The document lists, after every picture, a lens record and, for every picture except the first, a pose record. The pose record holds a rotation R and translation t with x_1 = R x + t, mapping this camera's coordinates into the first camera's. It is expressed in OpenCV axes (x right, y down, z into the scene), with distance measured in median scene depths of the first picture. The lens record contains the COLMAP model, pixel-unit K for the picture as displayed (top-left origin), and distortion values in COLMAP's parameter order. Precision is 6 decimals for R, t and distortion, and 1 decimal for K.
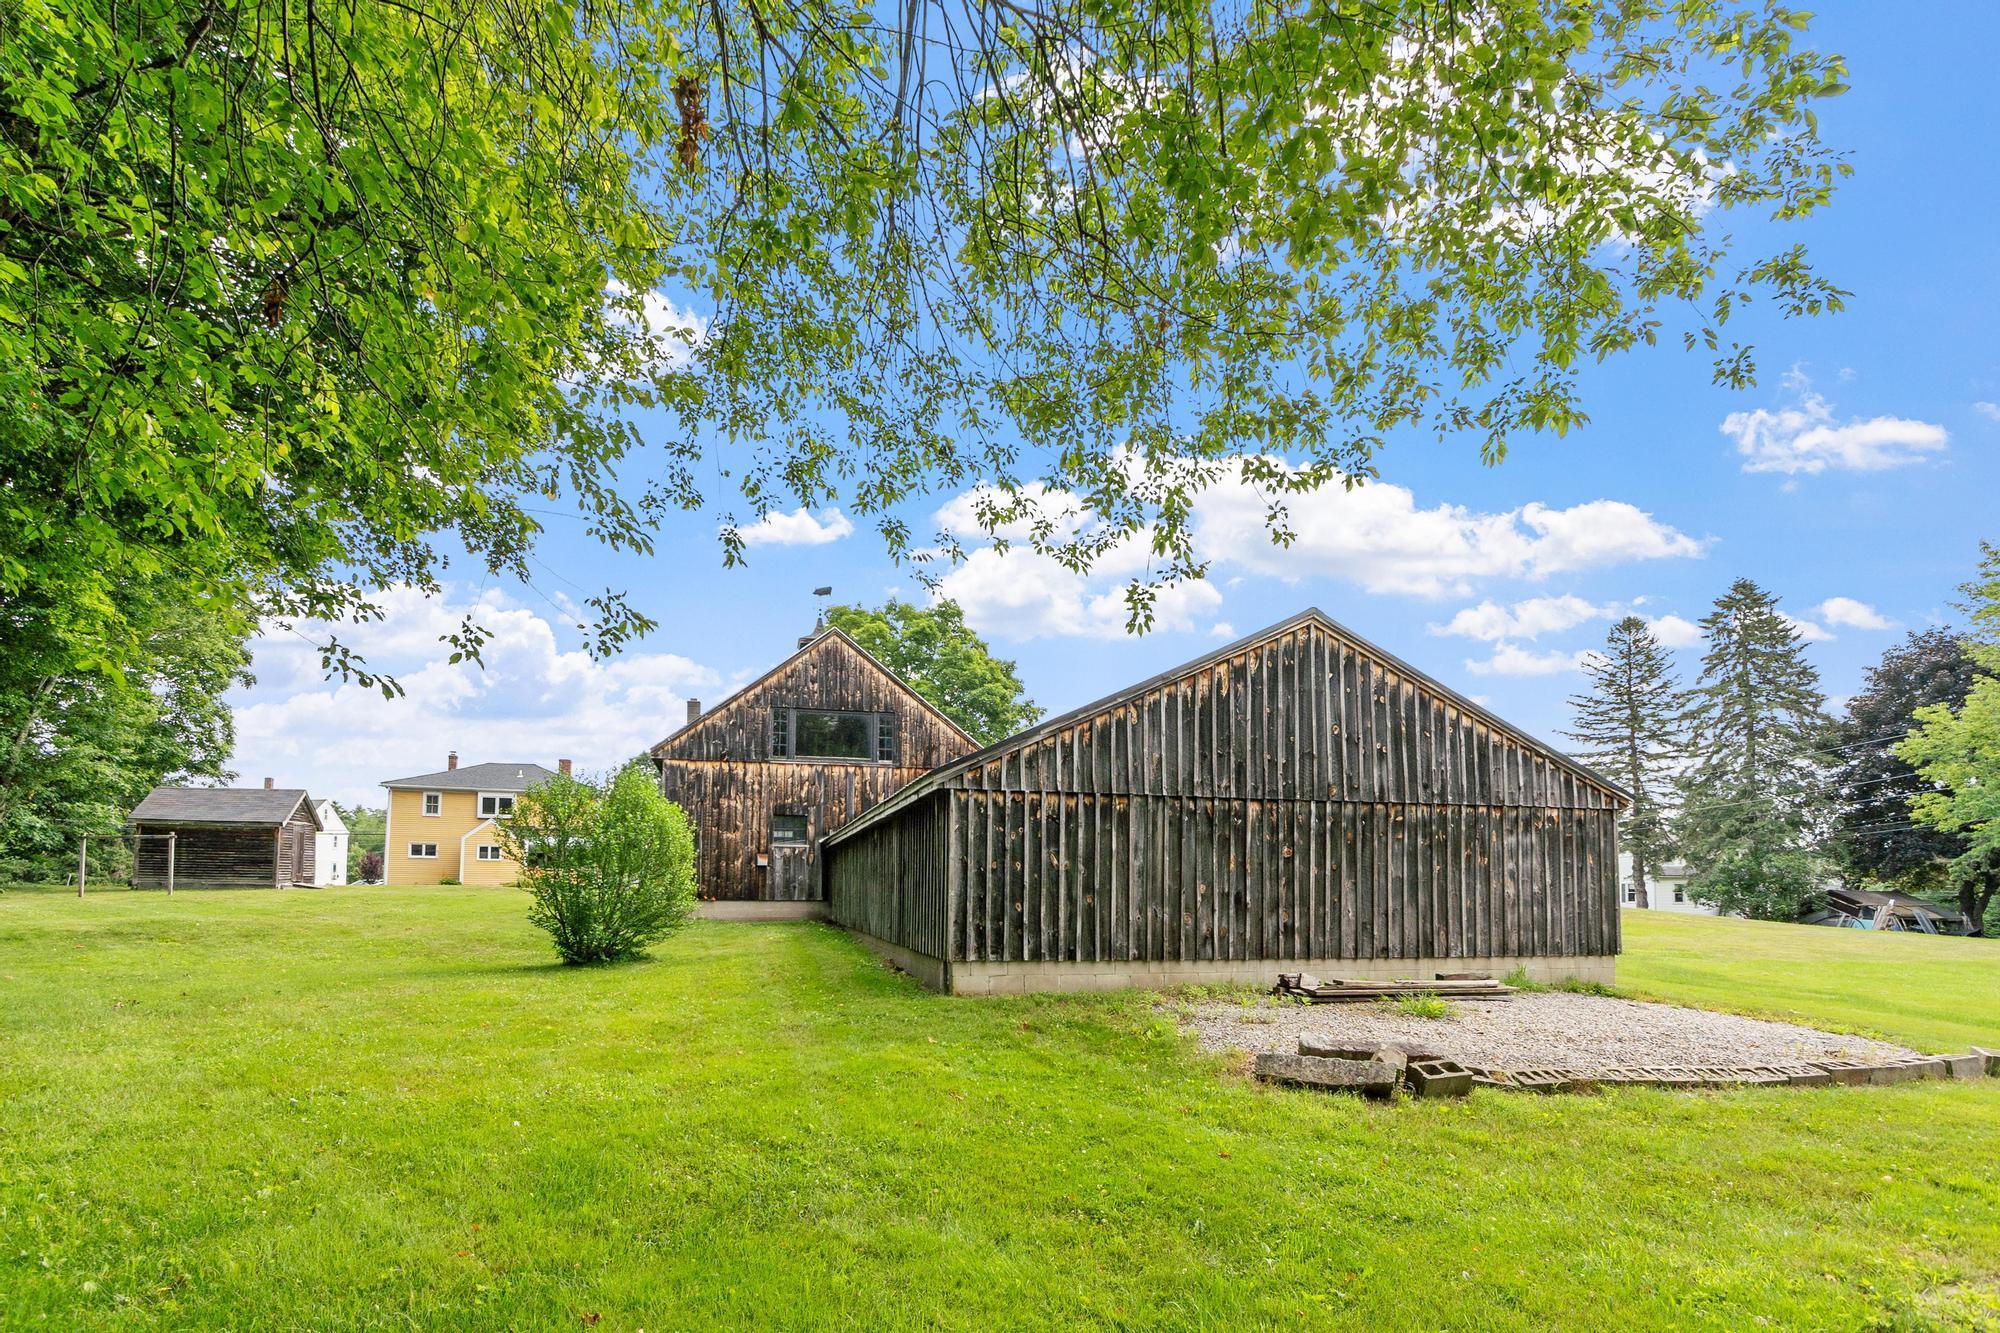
lens RADIAL K [[936.8, 0, 966.3], [0, 936.8, 839.1], [0, 0, 1]] dist [0.003064, -0.001707]
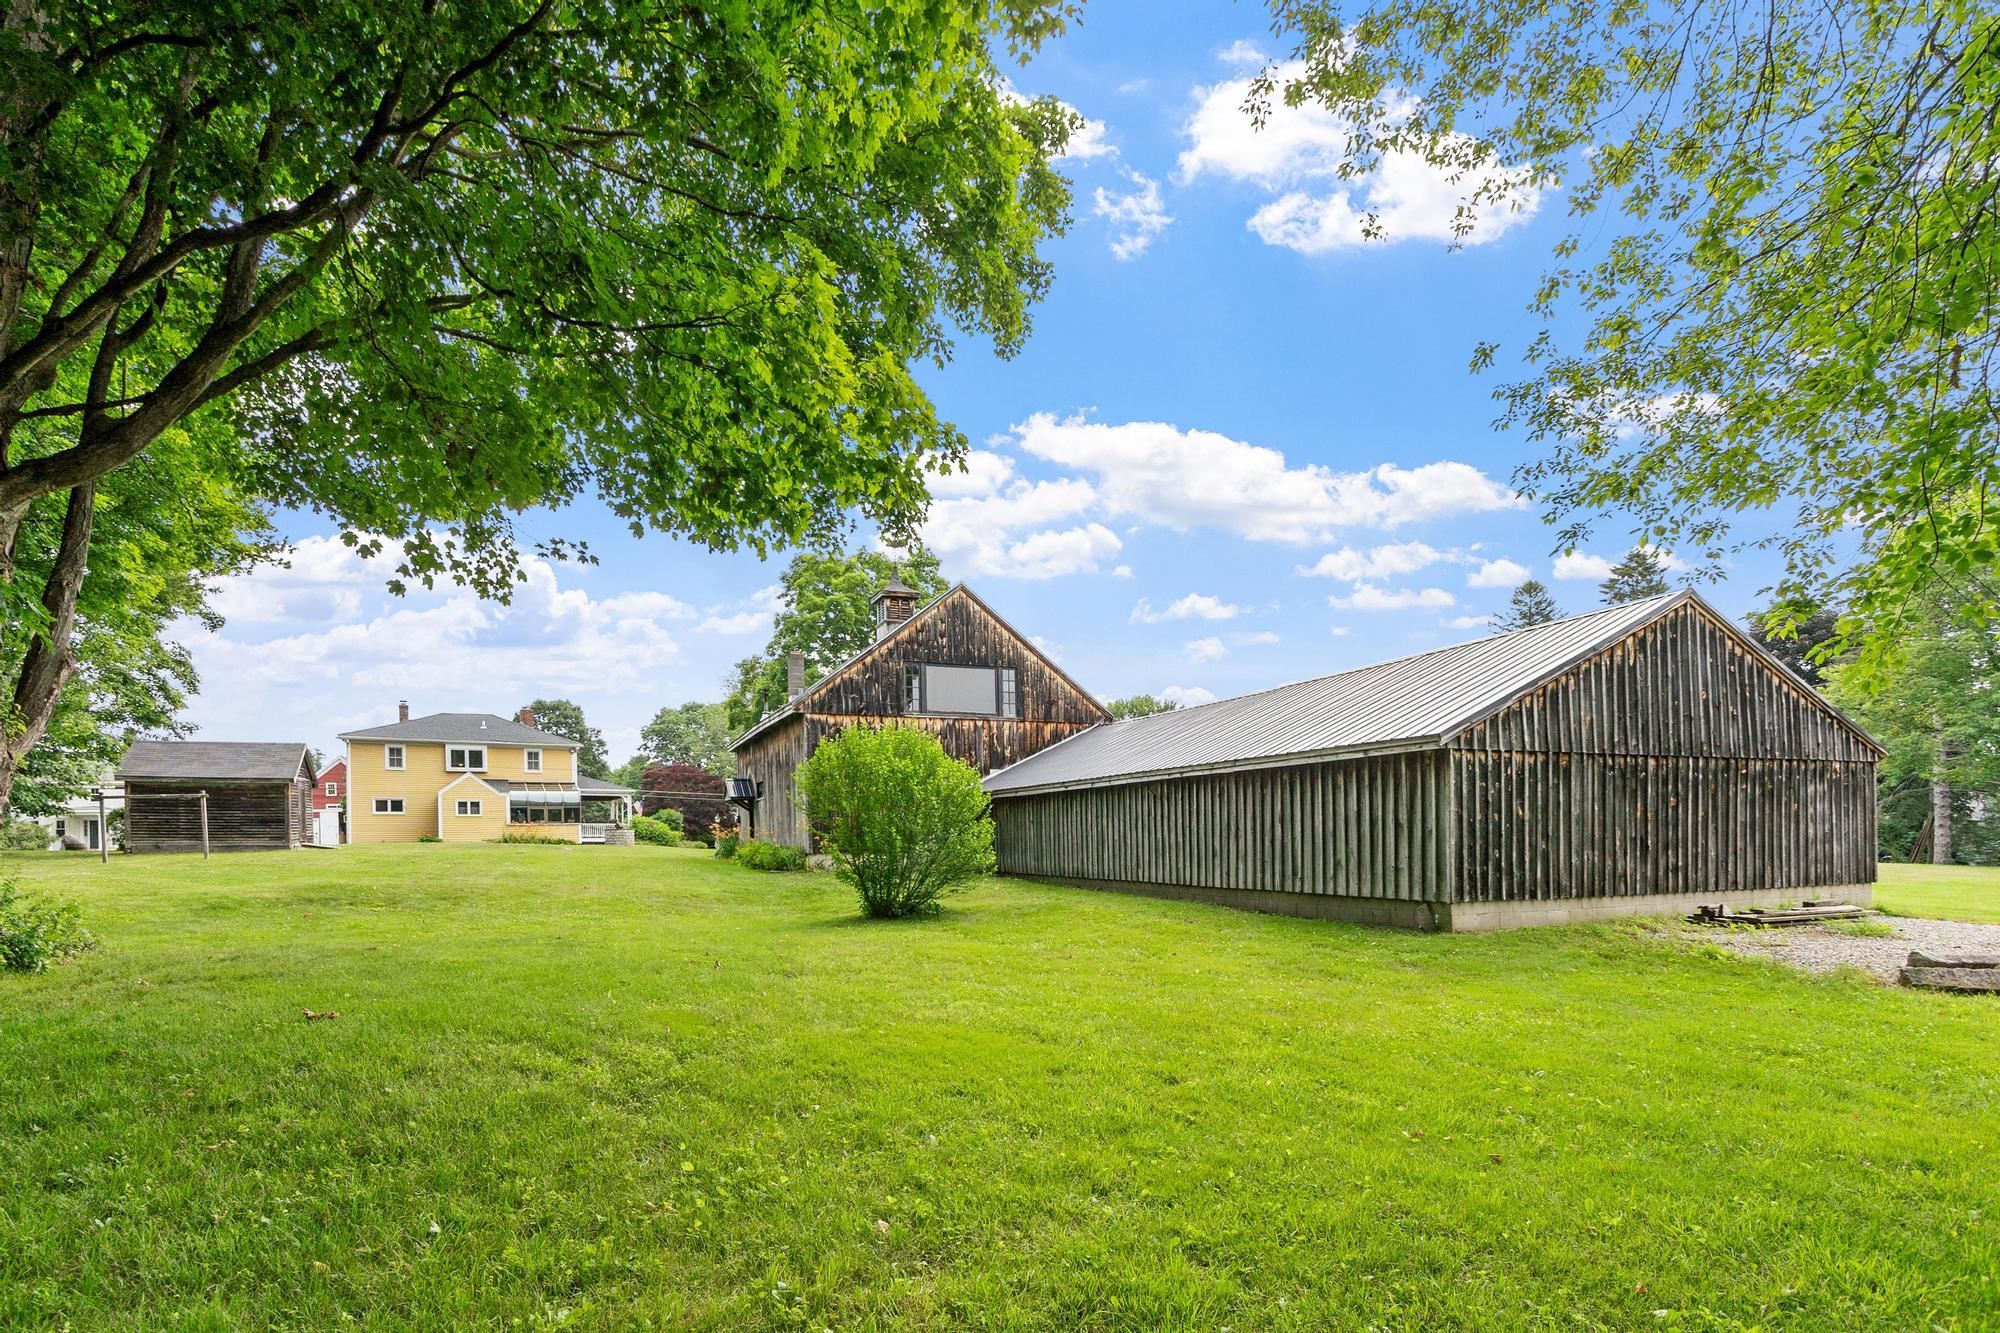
lens RADIAL K [[936.8, 0, 909.6], [0, 936.8, 838.7], [0, 0, 1]] dist [0.003064, -0.001707]
pose [[0.991759, -0.017990, 0.126847, -0.338284], [0.010766, 0.998293, 0.057408, -0.007612], [-0.127663, -0.055569, 0.990260, -0.013611]]
